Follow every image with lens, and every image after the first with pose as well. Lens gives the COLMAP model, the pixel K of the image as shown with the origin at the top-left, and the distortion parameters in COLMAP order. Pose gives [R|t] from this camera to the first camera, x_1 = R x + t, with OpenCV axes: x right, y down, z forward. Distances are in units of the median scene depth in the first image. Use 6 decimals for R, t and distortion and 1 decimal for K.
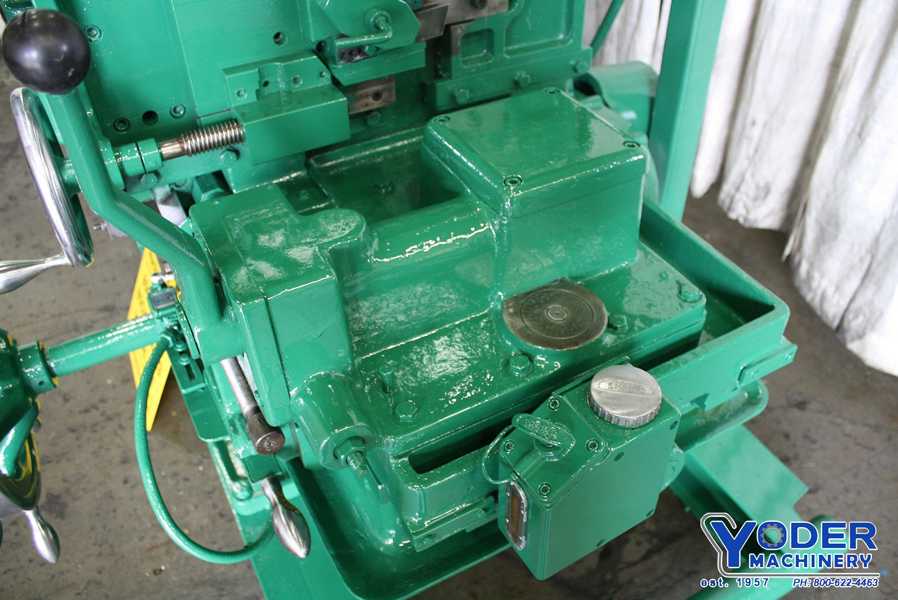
lens RADIAL K [[762.2, 0, 449.5], [0, 762.2, 298.9], [0, 0, 1]] dist [-0.066394, 0.008372]
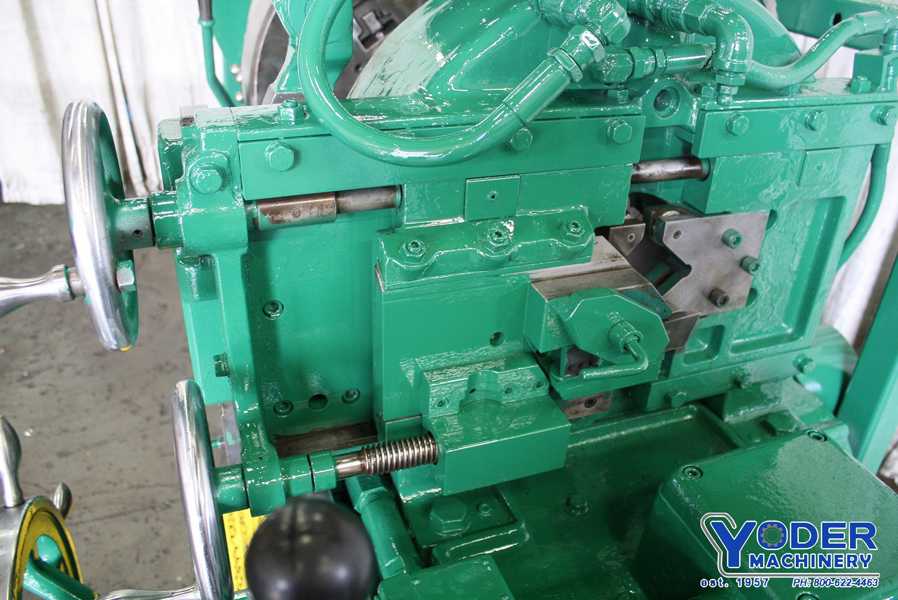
lens RADIAL K [[762.2, 0, 450.4], [0, 762.2, 302.7], [0, 0, 1]] dist [-0.066394, 0.008372]
pose [[0.988739, 0.113529, -0.097504, -0.110374], [-0.130449, 0.973128, -0.189750, -0.122649], [0.073341, 0.200332, 0.976979, 0.102805]]
